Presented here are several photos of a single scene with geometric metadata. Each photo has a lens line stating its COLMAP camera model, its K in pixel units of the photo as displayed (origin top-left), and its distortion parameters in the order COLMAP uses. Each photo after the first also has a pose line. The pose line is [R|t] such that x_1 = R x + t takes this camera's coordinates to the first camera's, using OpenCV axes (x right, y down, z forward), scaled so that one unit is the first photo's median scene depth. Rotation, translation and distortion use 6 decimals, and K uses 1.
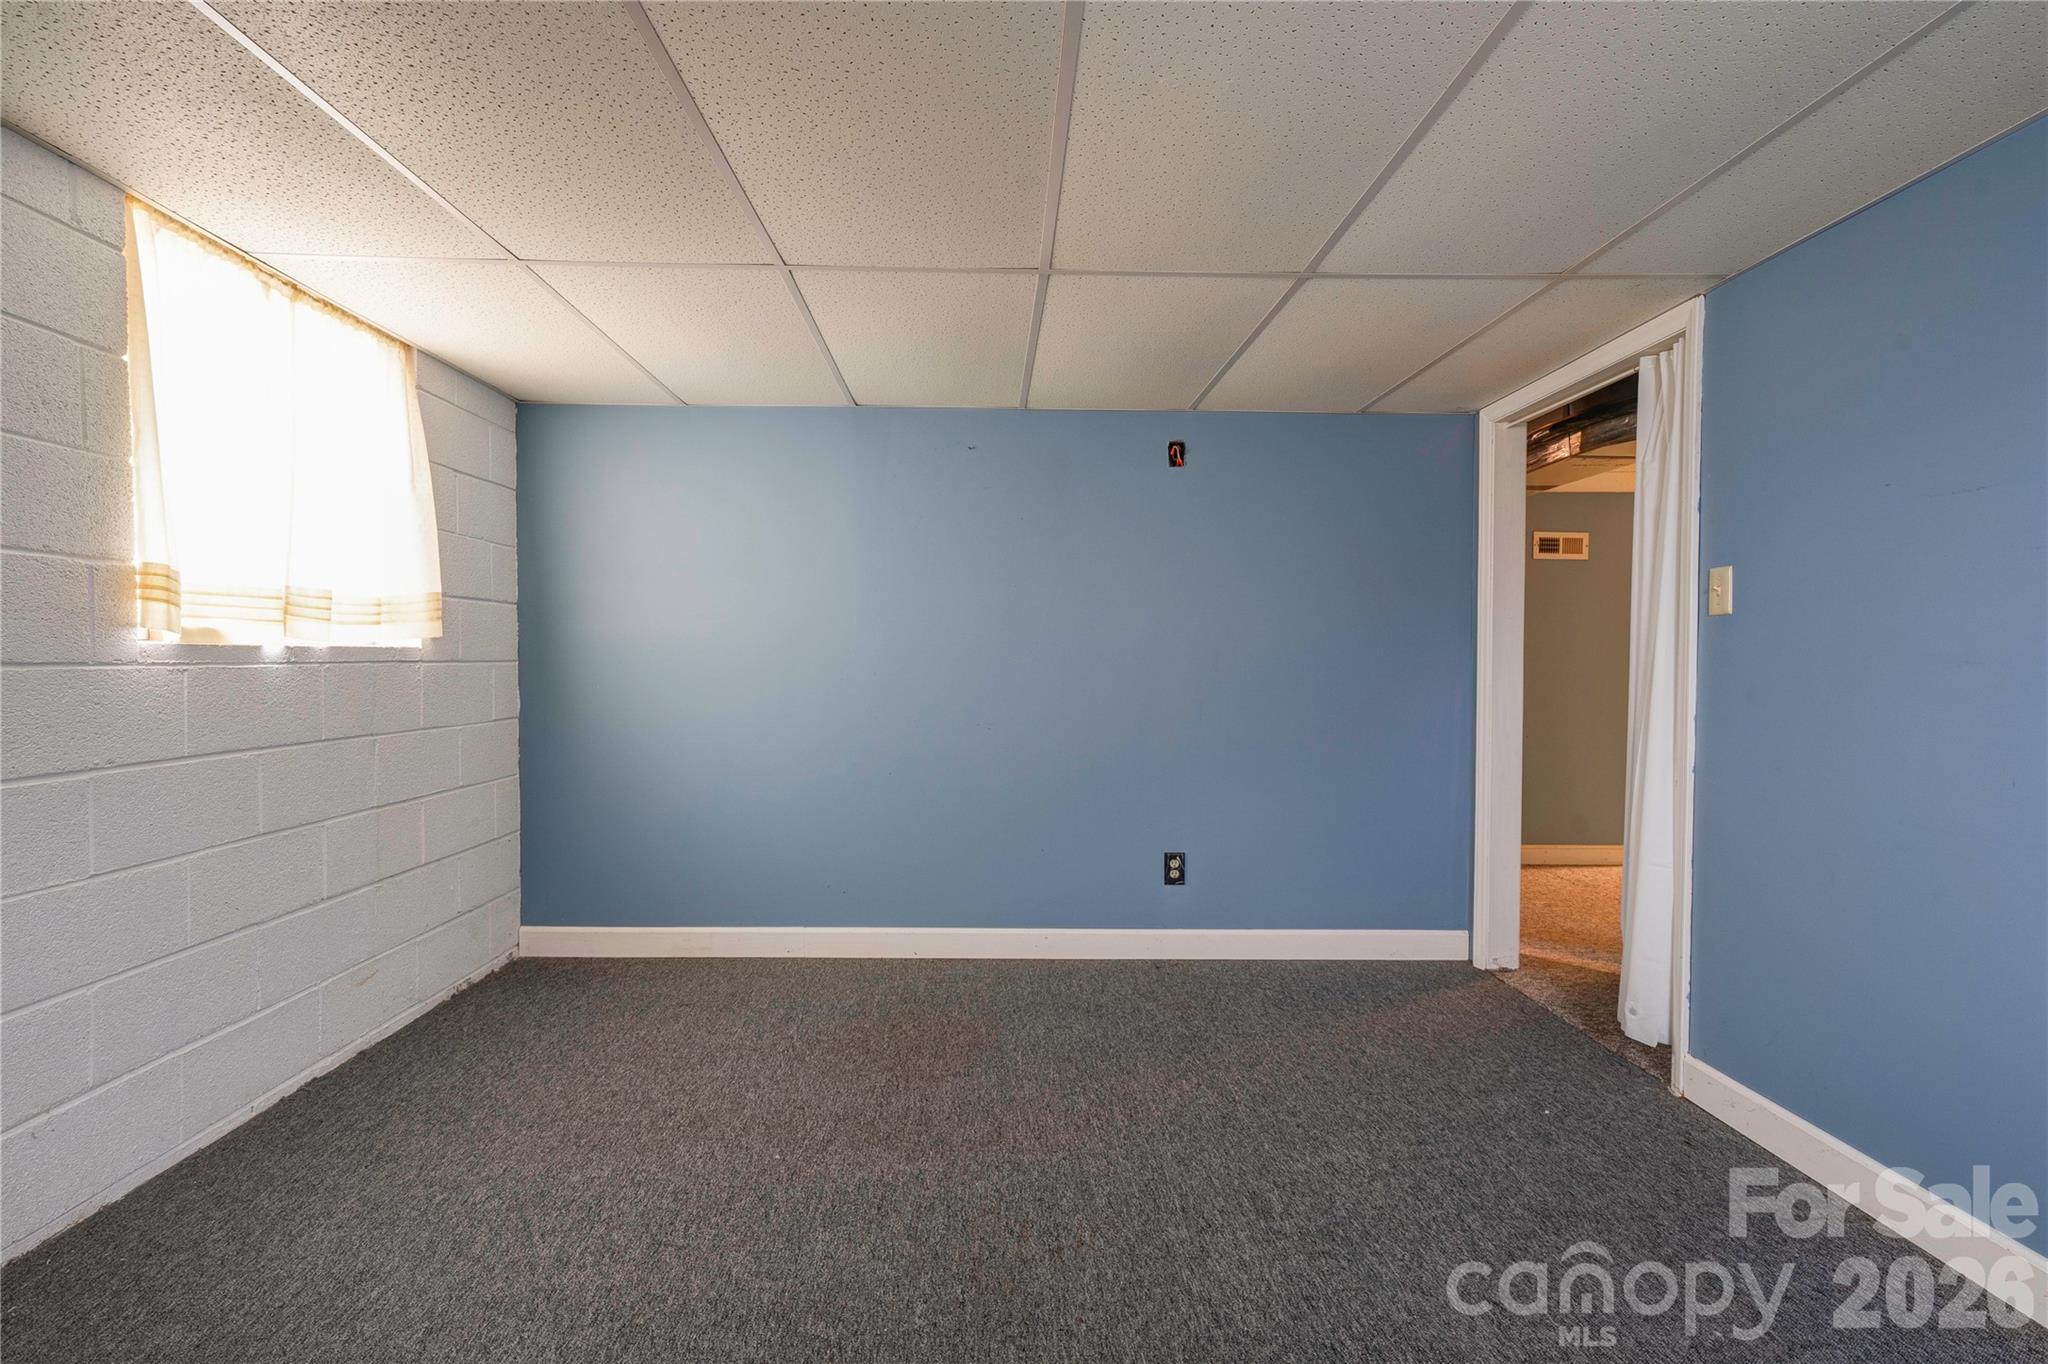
lens RADIAL K [[937.8, 0, 1013.5], [0, 937.8, 681.7], [0, 0, 1]] dist [0.002655, 0.000007]
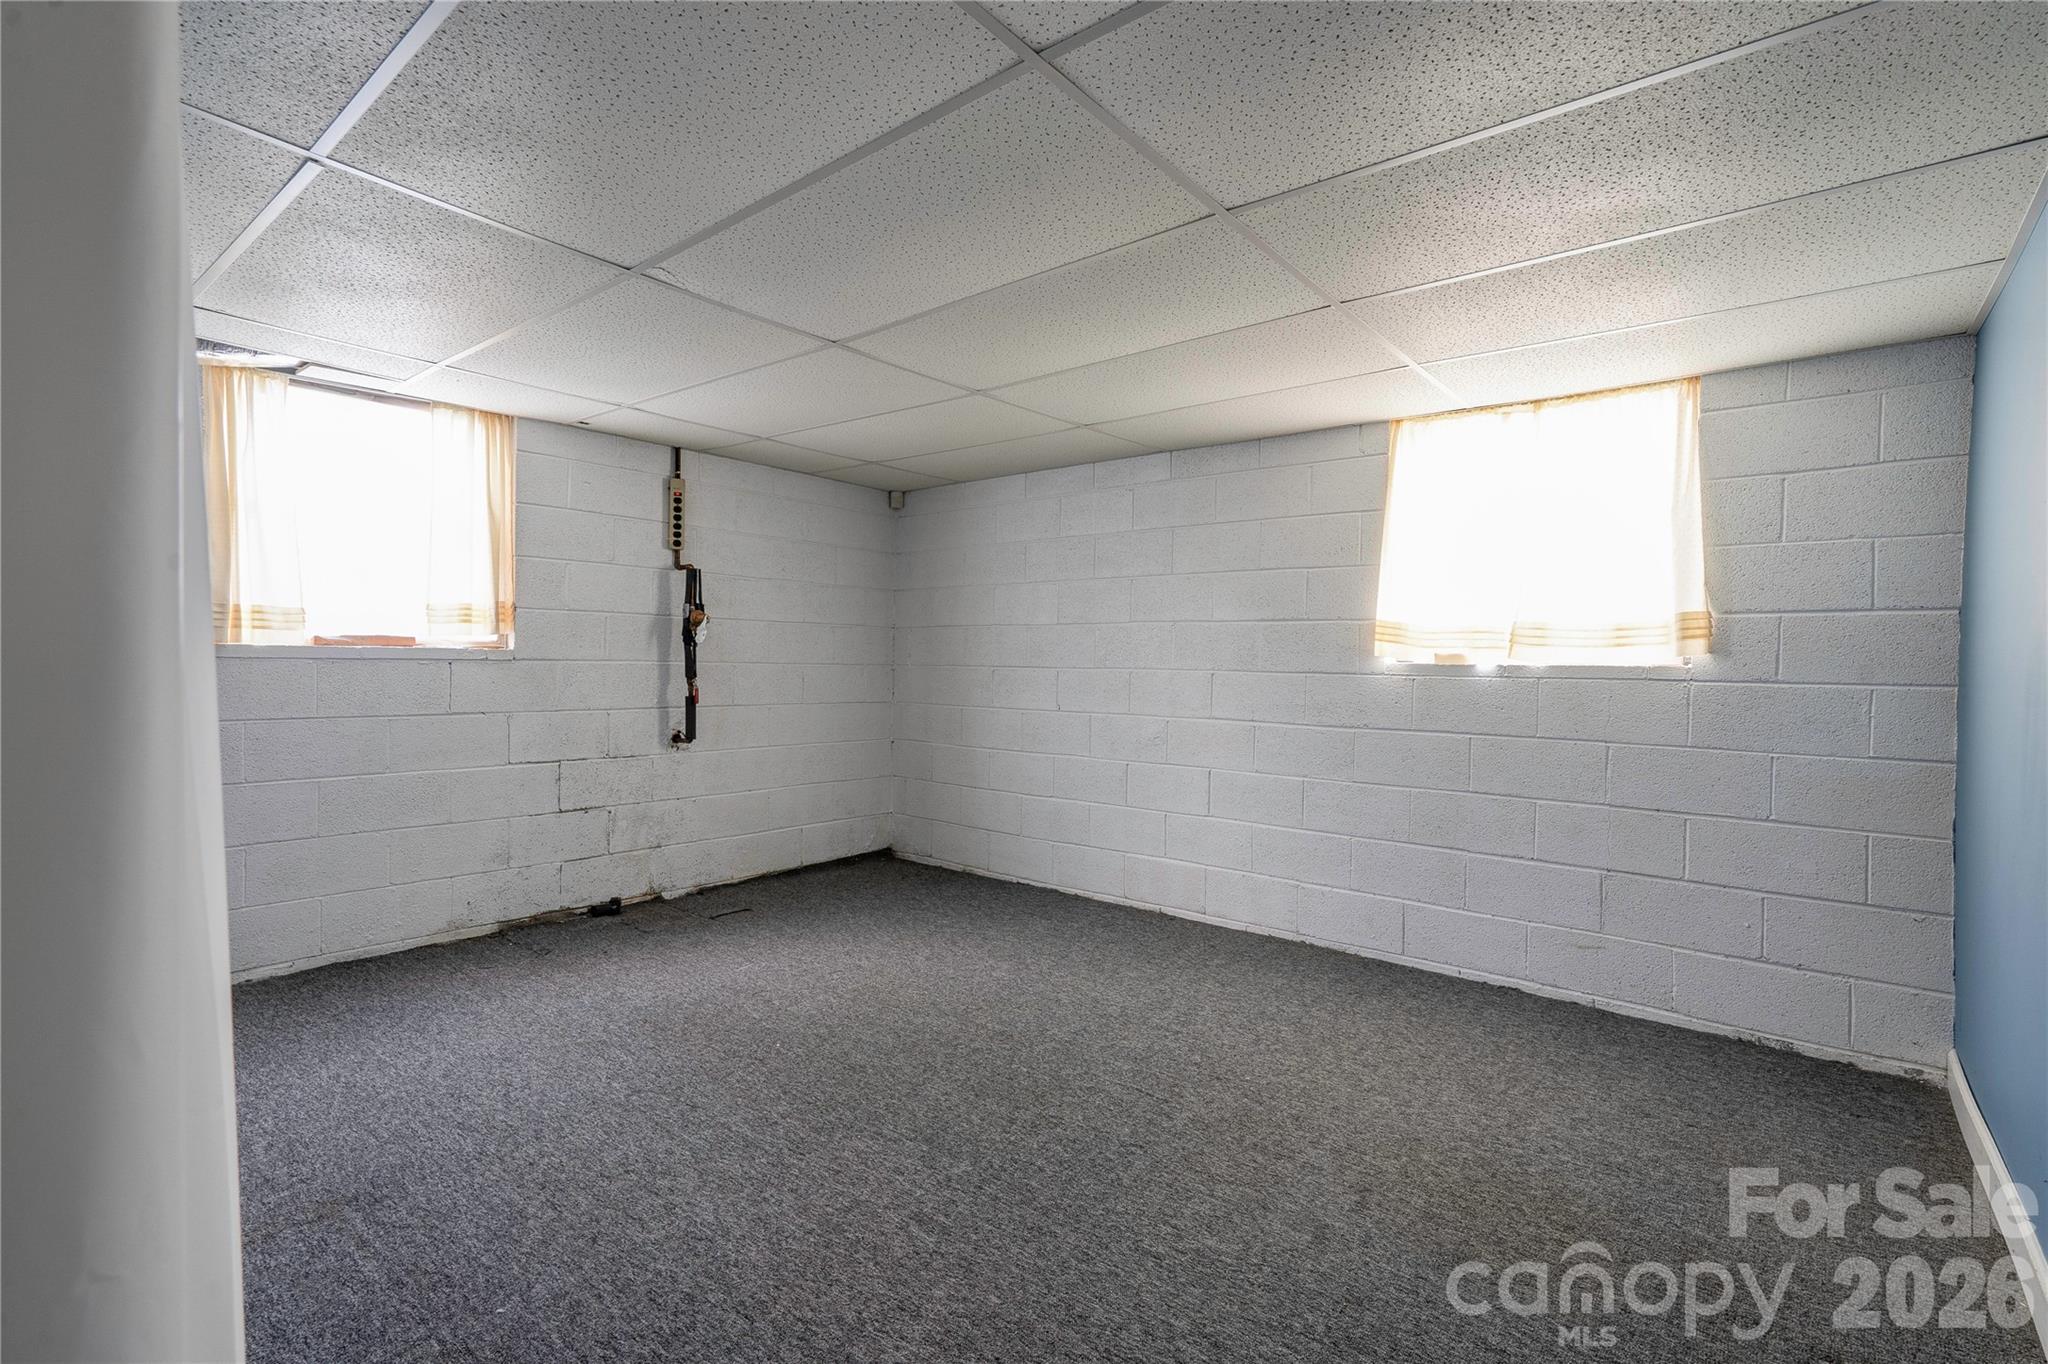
lens RADIAL K [[937.8, 0, 1015.5], [0, 937.8, 682.2], [0, 0, 1]] dist [0.002655, 0.000007]
pose [[-0.650809, -0.000128, -0.759242, 0.788337], [-0.036702, 0.998836, 0.031292, -0.031042], [0.758354, 0.048231, -0.650056, 1.395240]]
